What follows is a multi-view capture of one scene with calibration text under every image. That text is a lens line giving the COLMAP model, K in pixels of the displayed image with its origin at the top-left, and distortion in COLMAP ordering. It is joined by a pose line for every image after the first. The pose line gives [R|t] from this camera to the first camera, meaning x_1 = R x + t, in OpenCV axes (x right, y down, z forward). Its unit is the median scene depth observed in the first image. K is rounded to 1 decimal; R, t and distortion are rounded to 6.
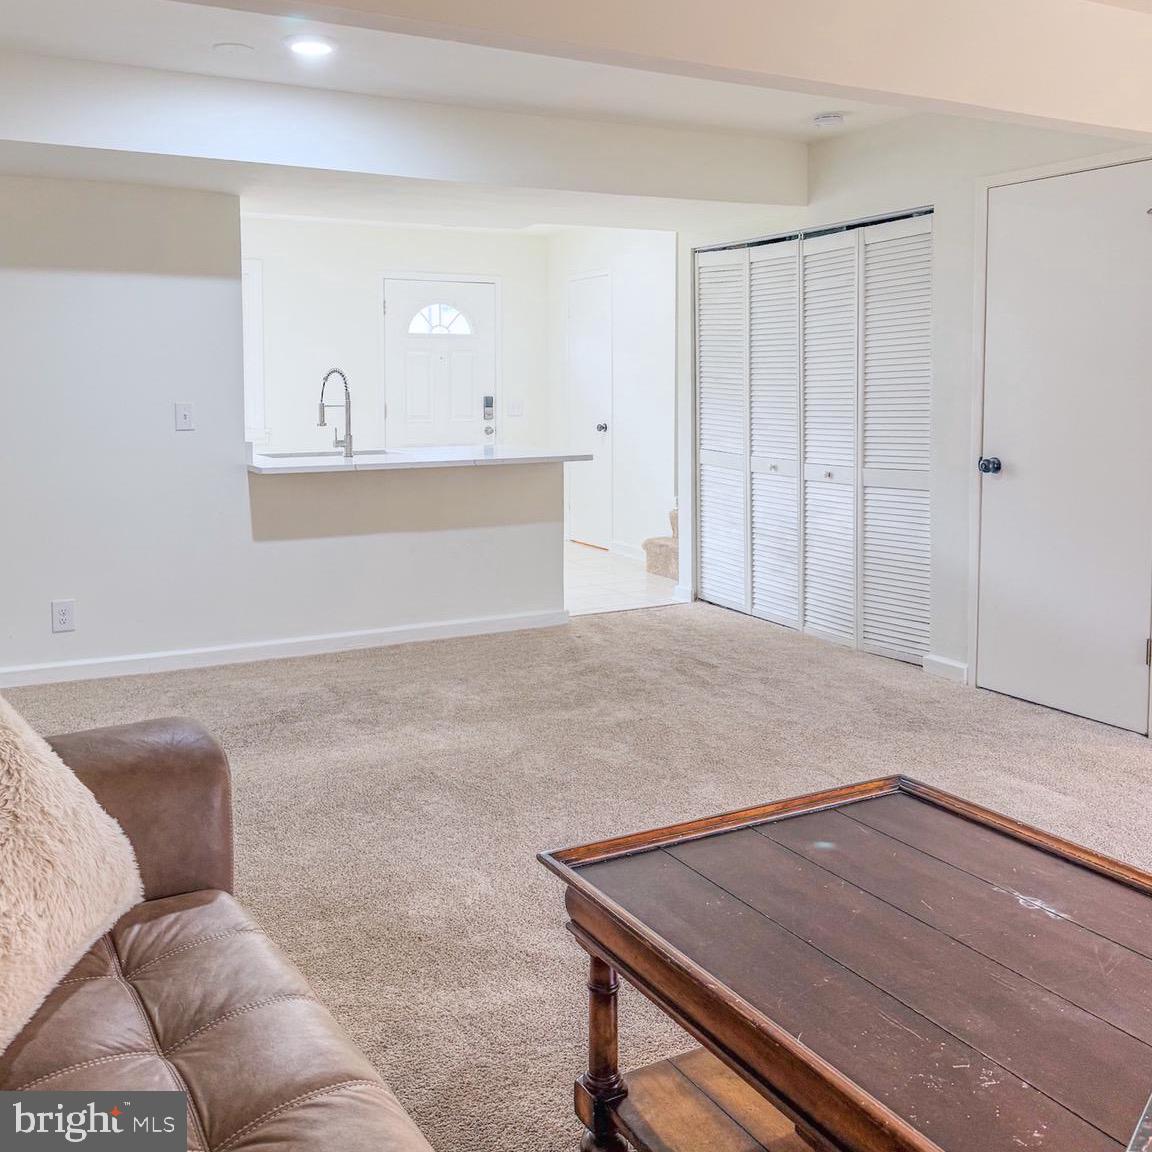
lens RADIAL K [[1149.1, 0, 578.1], [0, 1149.1, 403.0], [0, 0, 1]] dist [0.018819, 0.007565]
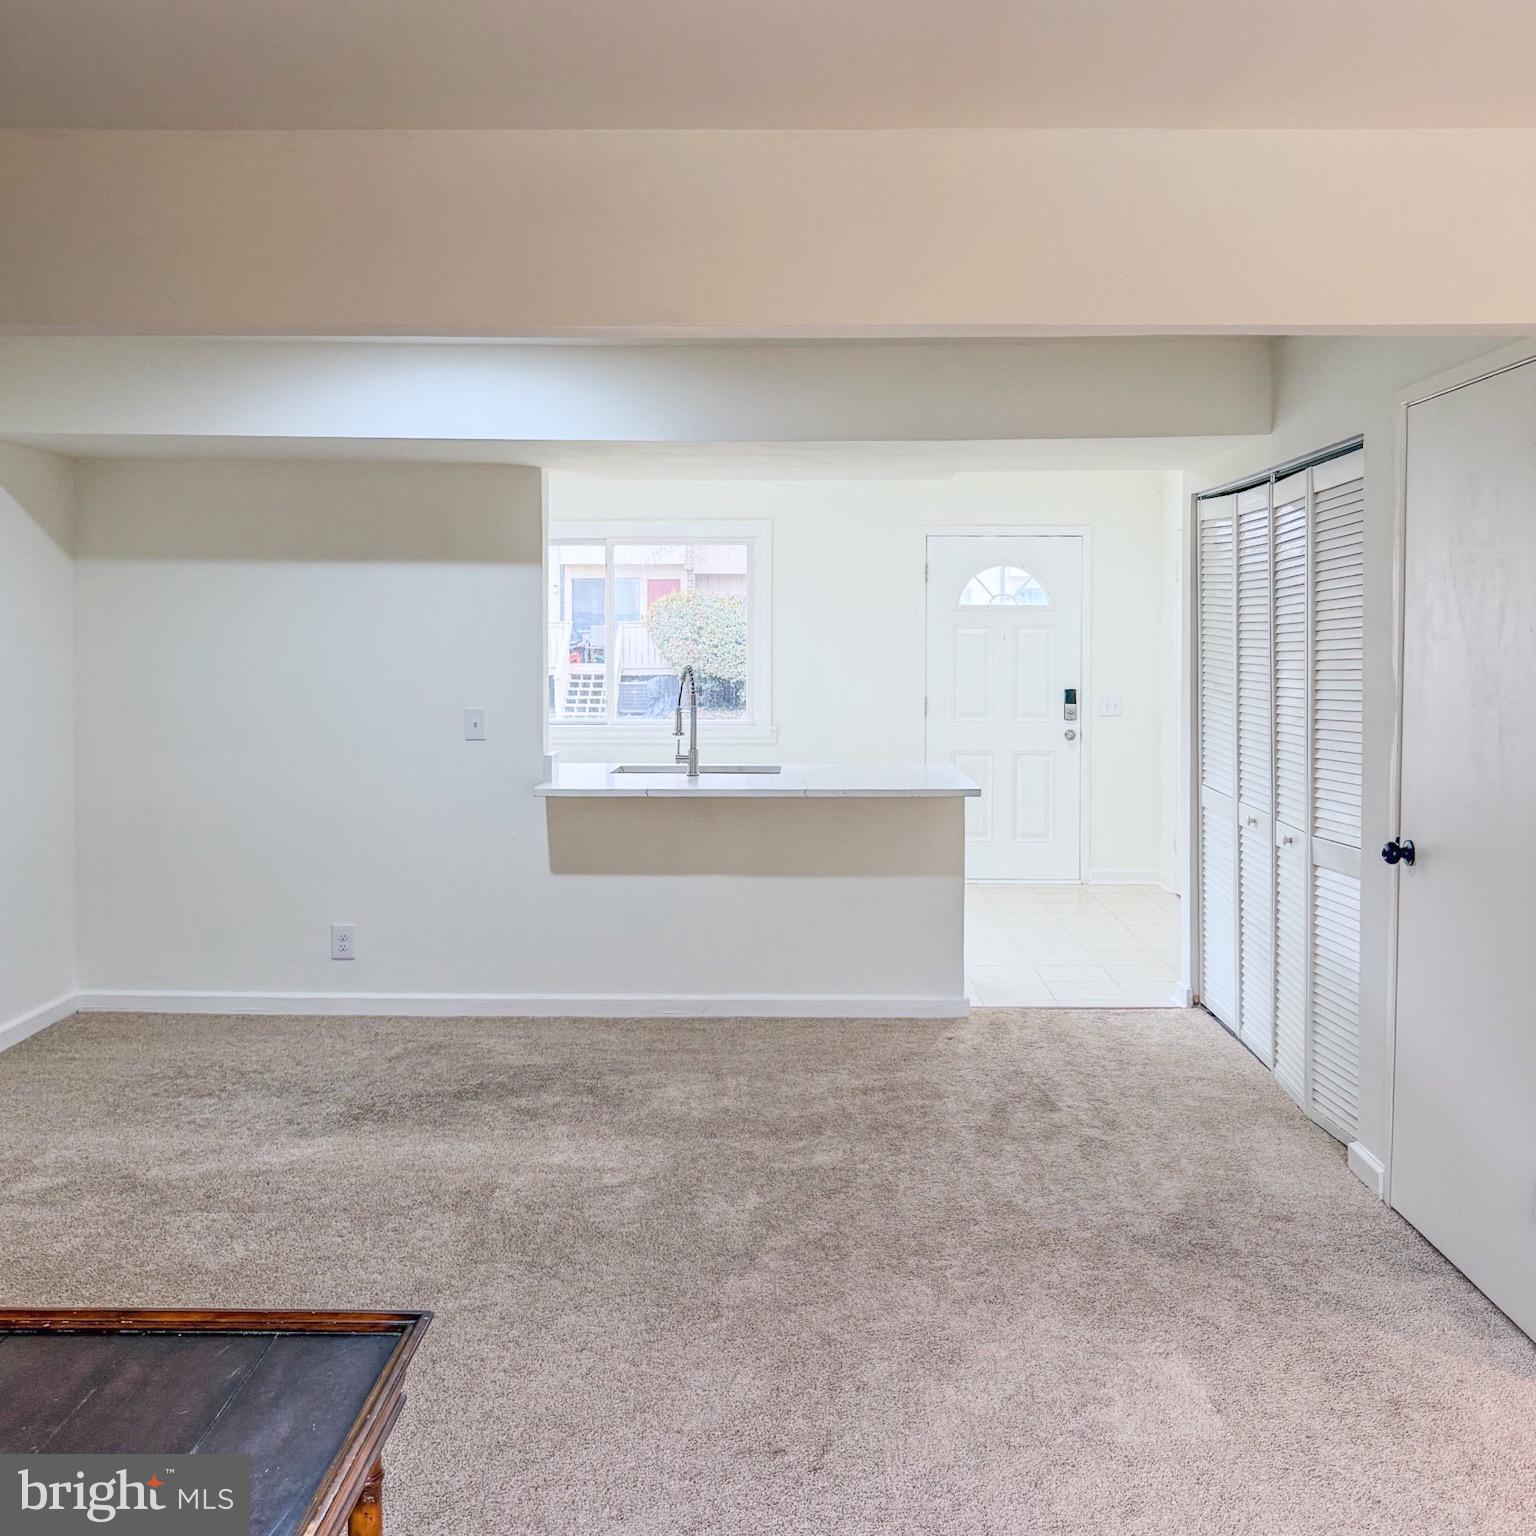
lens RADIAL K [[1517.3, 0, 797.1], [0, 1517.3, 636.7], [0, 0, 1]] dist [0.033266, -0.014071]
pose [[0.877918, 0.004863, -0.478787, 0.360842], [-0.013475, 0.999803, -0.014551, -0.035270], [0.478622, 0.019226, 0.877810, 0.092831]]
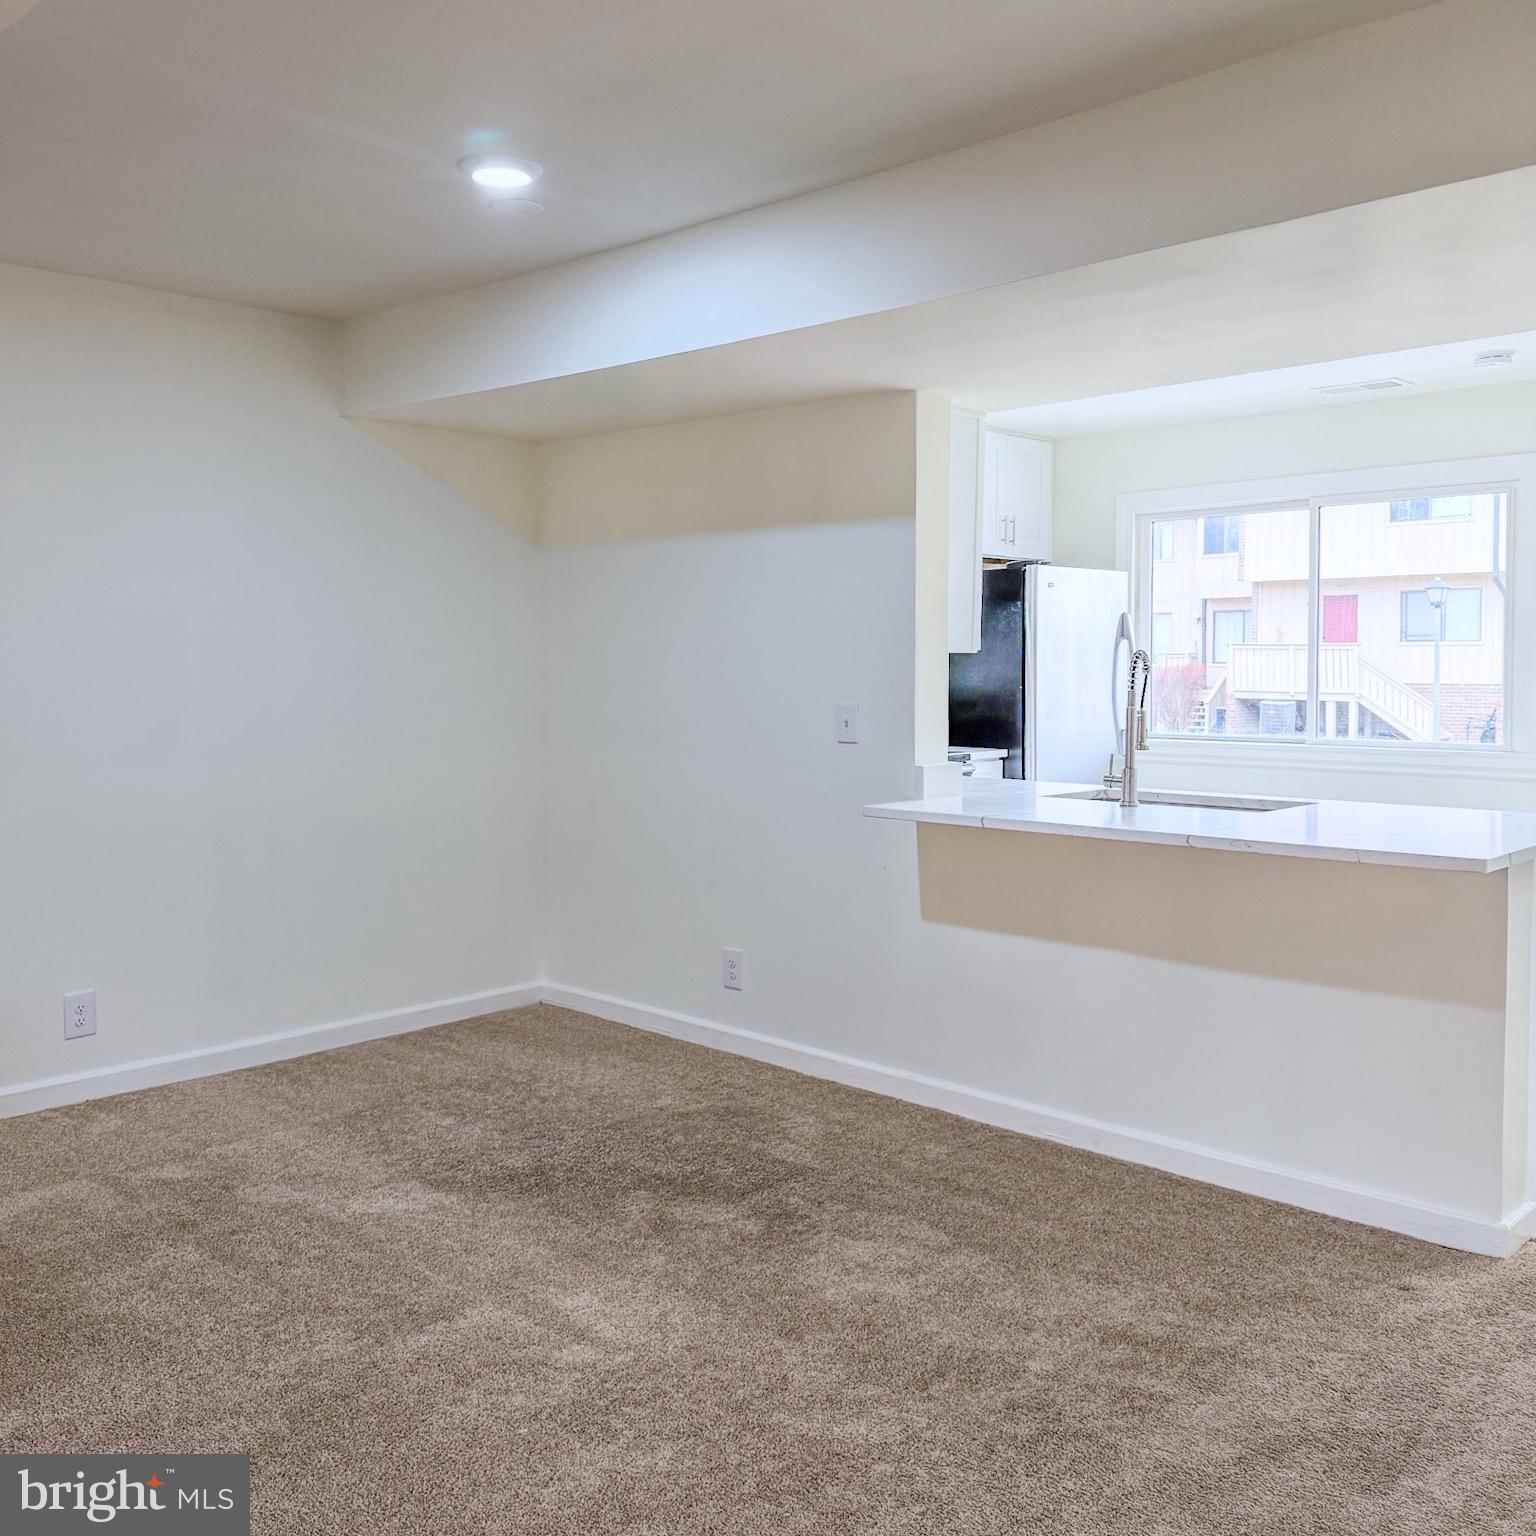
lens RADIAL K [[1476.6, 0, 766.5], [0, 1476.6, 735.1], [0, 0, 1]] dist [0.018696, 0.005478]
pose [[0.312790, 0.048631, -0.948577, 0.415192], [-0.017670, 0.998814, 0.045380, -0.017578], [0.949658, 0.002567, 0.313278, 0.581639]]
